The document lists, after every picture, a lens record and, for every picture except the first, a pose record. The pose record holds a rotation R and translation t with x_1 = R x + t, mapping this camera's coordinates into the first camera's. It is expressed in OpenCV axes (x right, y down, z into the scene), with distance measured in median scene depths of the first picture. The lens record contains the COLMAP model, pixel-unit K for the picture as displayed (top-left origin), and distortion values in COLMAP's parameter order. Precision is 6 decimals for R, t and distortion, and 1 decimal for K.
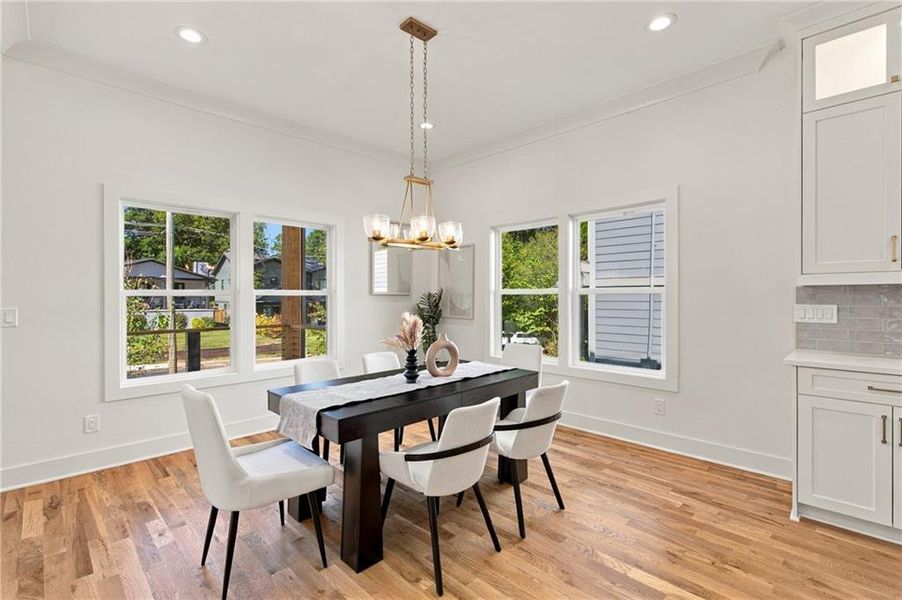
lens RADIAL K [[408.2, 0, 448.8], [0, 408.2, 300.7], [0, 0, 1]] dist [-0.001366, -0.000094]
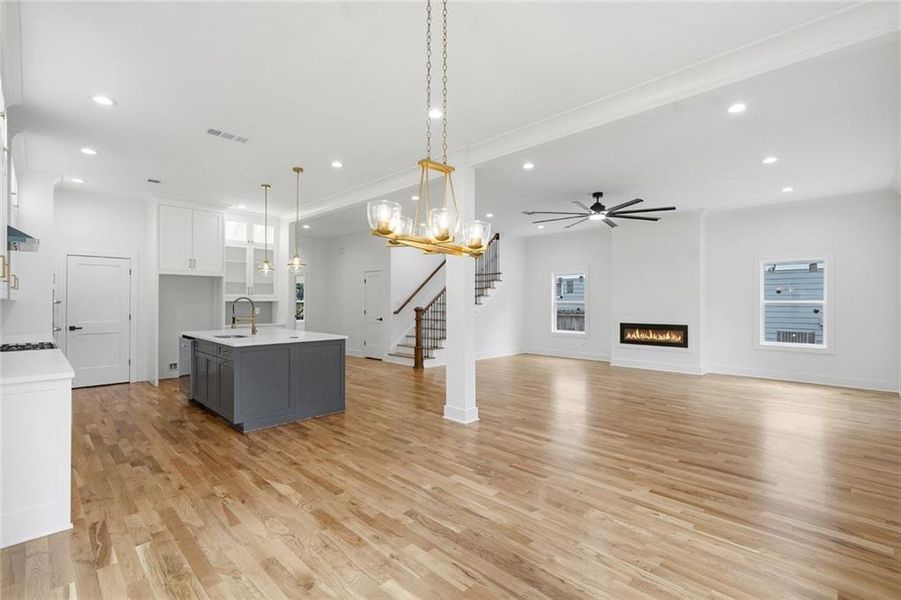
lens RADIAL K [[408.9, 0, 450.5], [0, 408.9, 300.0], [0, 0, 1]] dist [0.002298, 0.000275]
pose [[-0.999975, 0.002600, -0.006636, -0.091563], [0.002578, 0.999991, 0.003238, -0.031841], [0.006644, 0.003220, -0.999973, 1.743860]]
